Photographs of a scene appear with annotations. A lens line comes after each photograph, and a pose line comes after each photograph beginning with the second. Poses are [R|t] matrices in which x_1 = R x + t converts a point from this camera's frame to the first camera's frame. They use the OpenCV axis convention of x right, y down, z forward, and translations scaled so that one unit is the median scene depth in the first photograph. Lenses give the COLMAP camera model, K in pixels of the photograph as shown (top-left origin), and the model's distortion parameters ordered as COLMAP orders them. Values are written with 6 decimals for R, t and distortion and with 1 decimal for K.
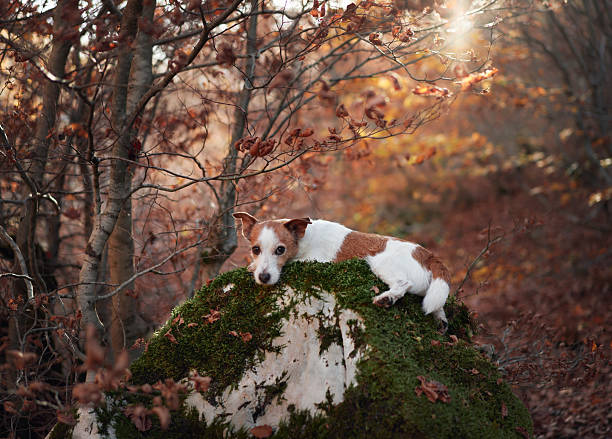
lens RADIAL K [[944.0, 0, 306.0], [0, 944.0, 219.5], [0, 0, 1]] dist [0.023447, -0.225606]
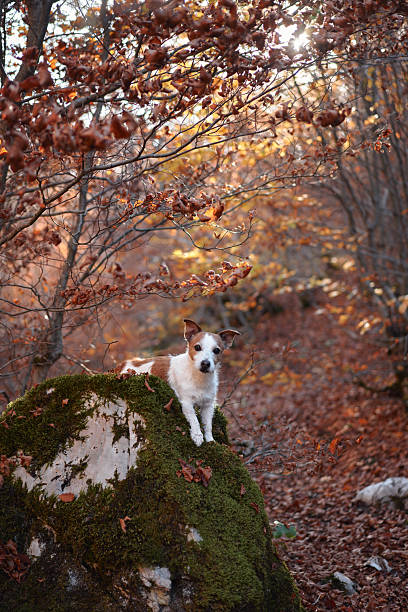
lens RADIAL K [[879.7, 0, 204.0], [0, 879.7, 306.0], [0, 0, 1]] dist [0.010638, -0.090976]
pose [[0.995730, 0.059671, 0.070441, 0.043713], [-0.059383, 0.998216, -0.006177, -0.058128], [-0.070684, 0.001968, 0.997497, -0.292442]]
